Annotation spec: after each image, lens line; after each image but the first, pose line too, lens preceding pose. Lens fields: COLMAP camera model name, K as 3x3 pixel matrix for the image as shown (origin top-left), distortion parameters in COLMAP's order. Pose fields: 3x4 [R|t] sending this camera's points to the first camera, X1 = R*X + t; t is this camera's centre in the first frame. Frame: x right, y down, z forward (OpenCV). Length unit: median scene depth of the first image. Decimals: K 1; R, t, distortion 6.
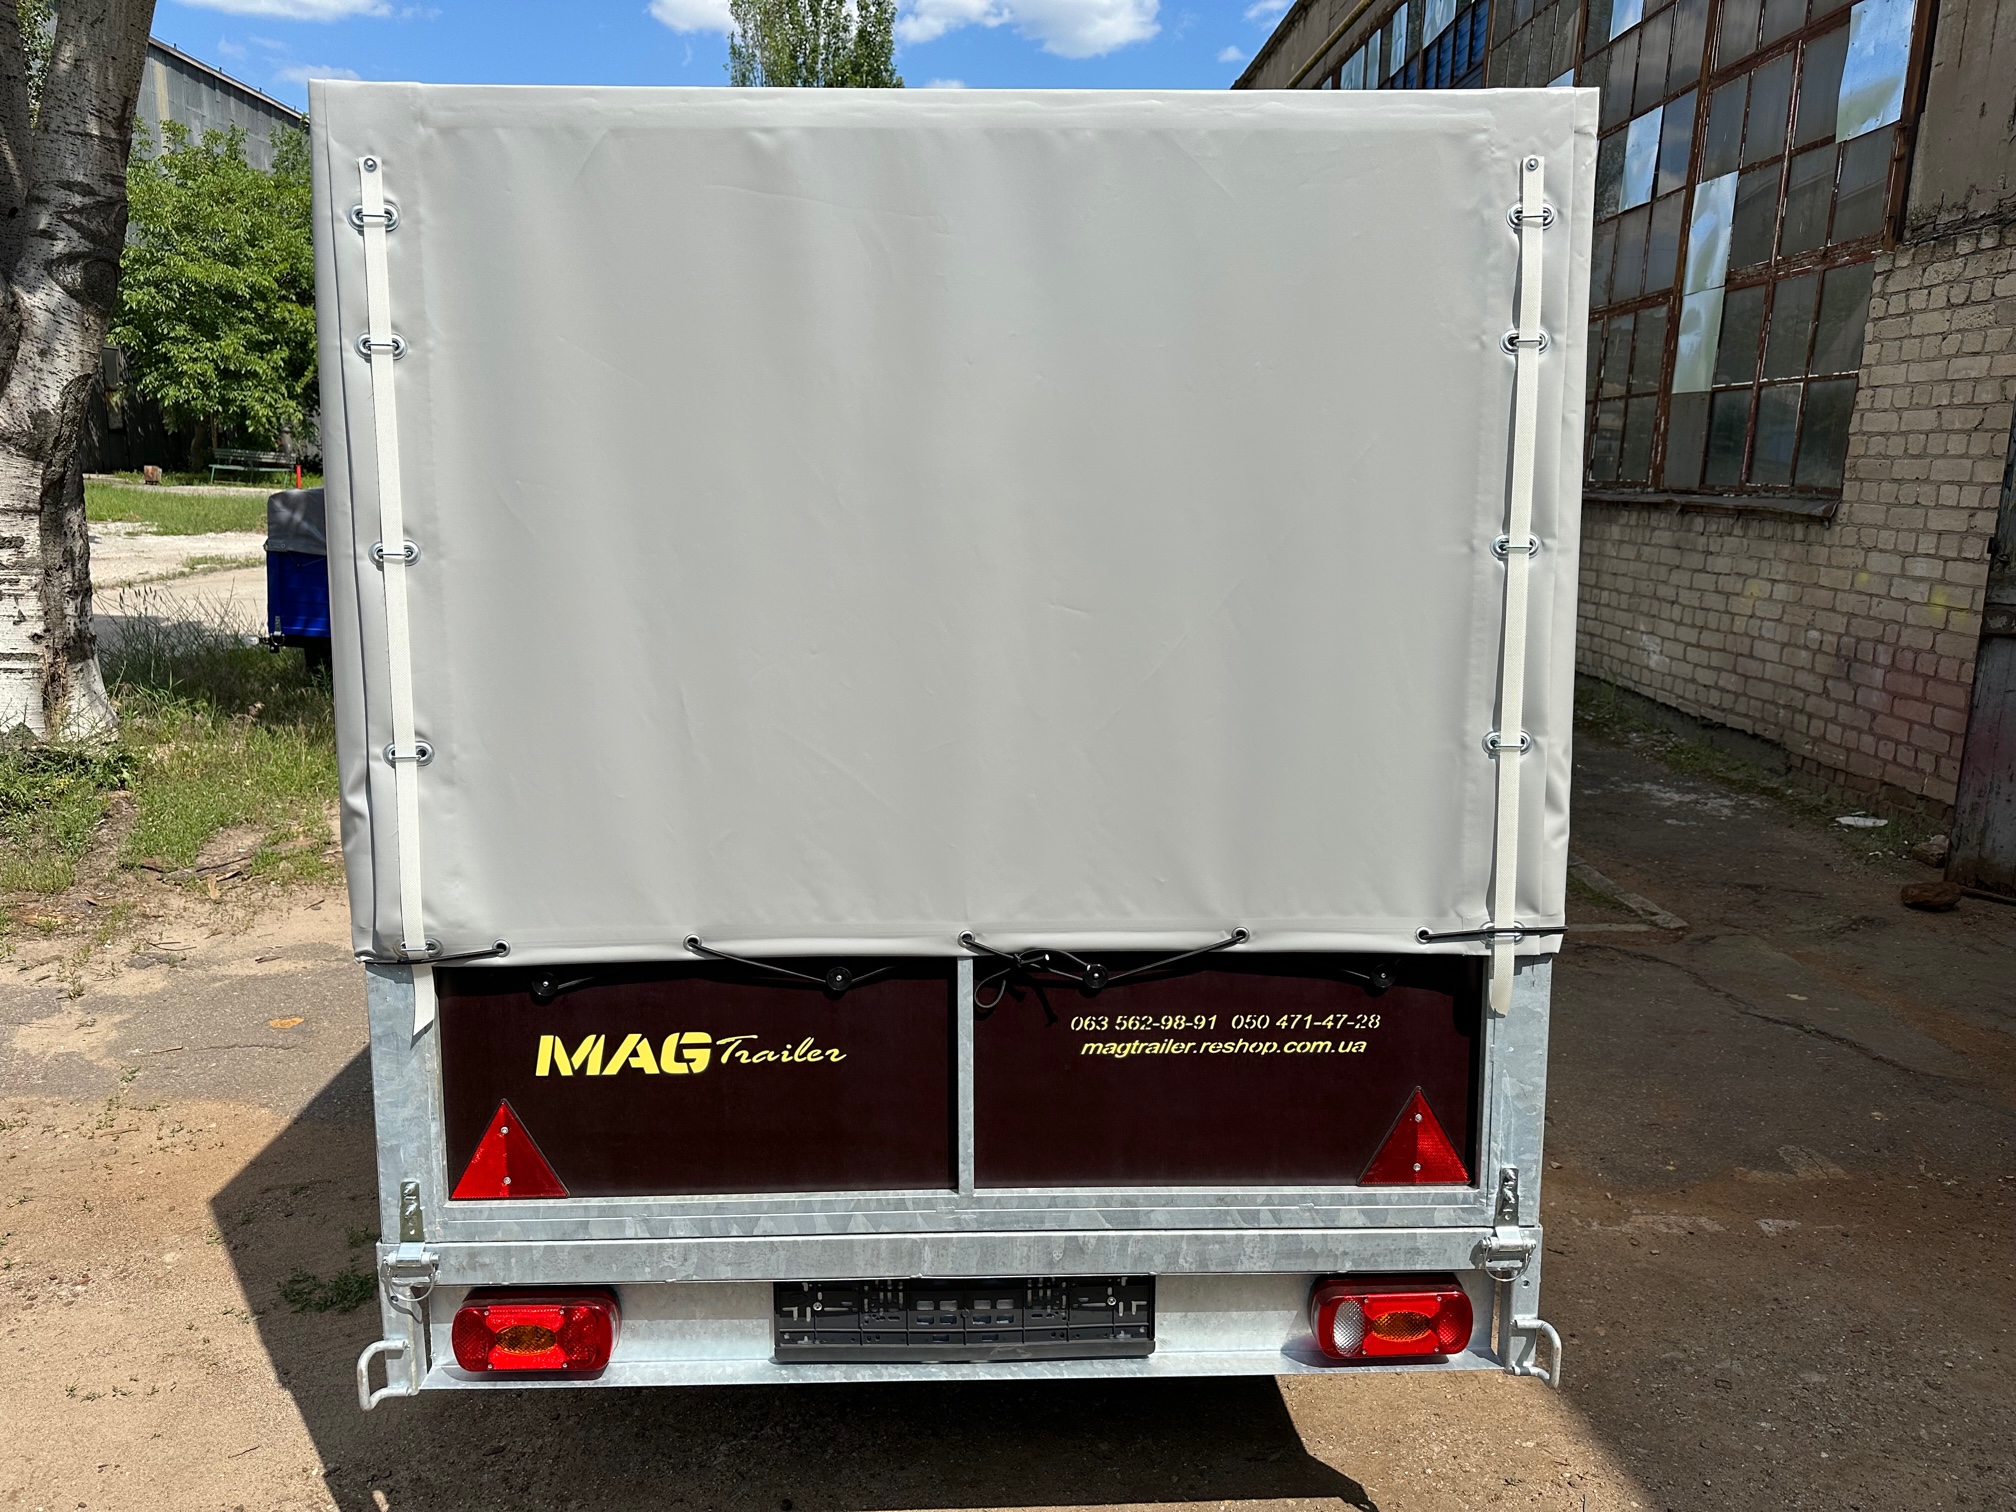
lens RADIAL K [[1323.2, 0, 970.1], [0, 1323.2, 742.6], [0, 0, 1]] dist [0.125803, -0.207604]
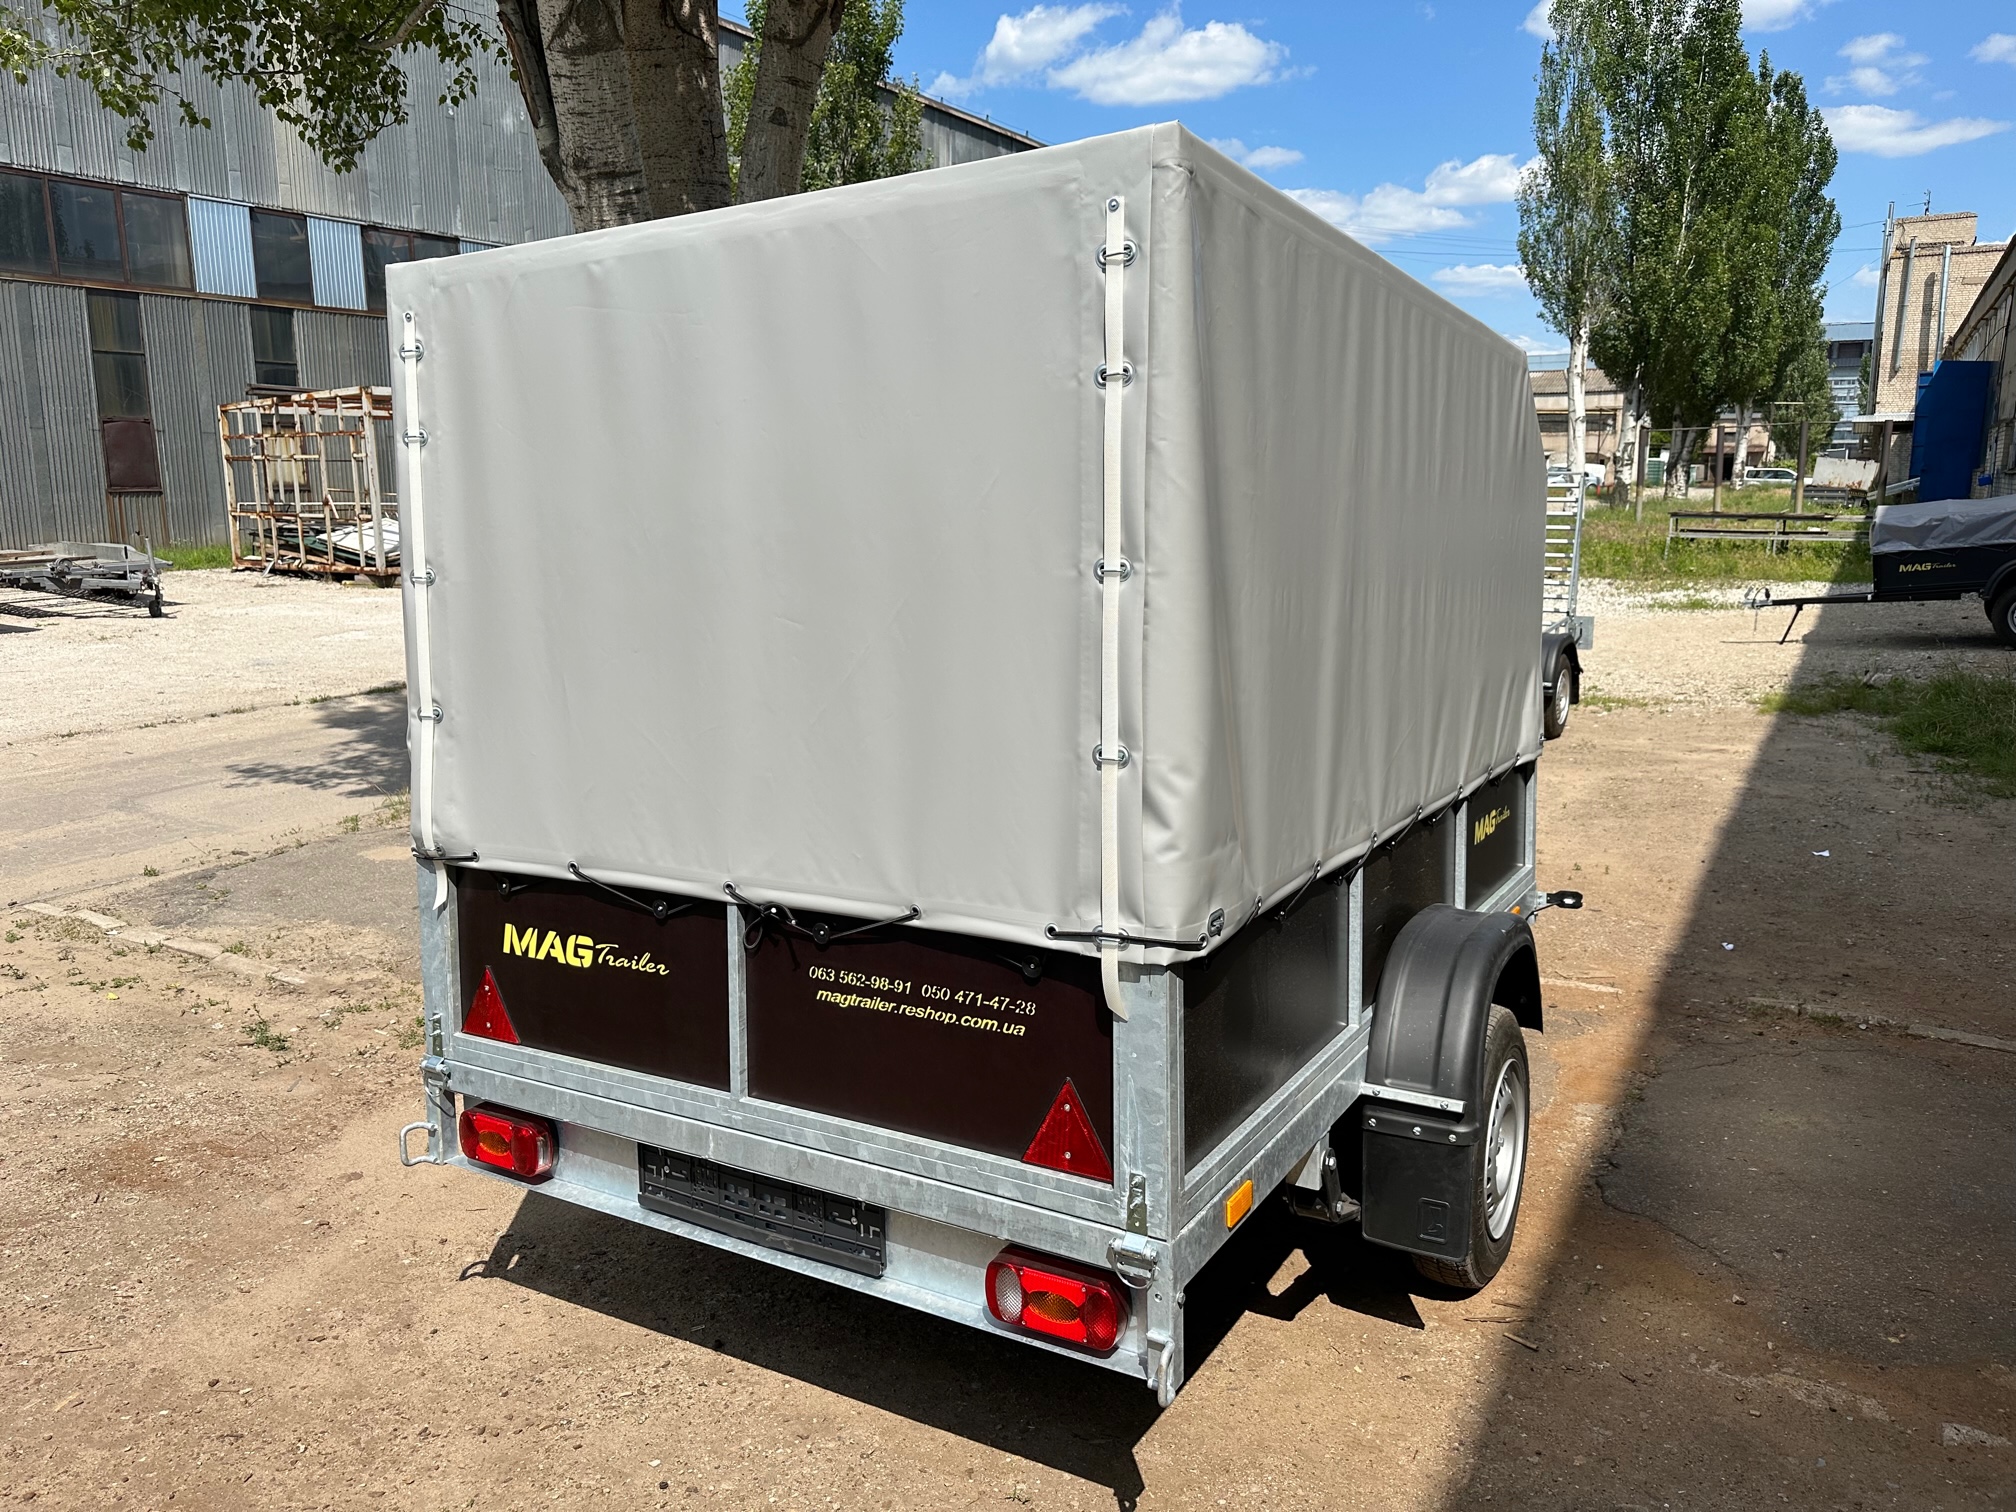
lens RADIAL K [[1398.0, 0, 1008.0], [0, 1398.0, 756.0], [0, 0, 1]] dist [0.167046, -0.307959]
pose [[0.842464, 0.063628, -0.534981, 0.888710], [-0.070912, 0.997458, 0.006963, -0.001823], [0.534065, 0.032071, 0.844835, 0.028306]]
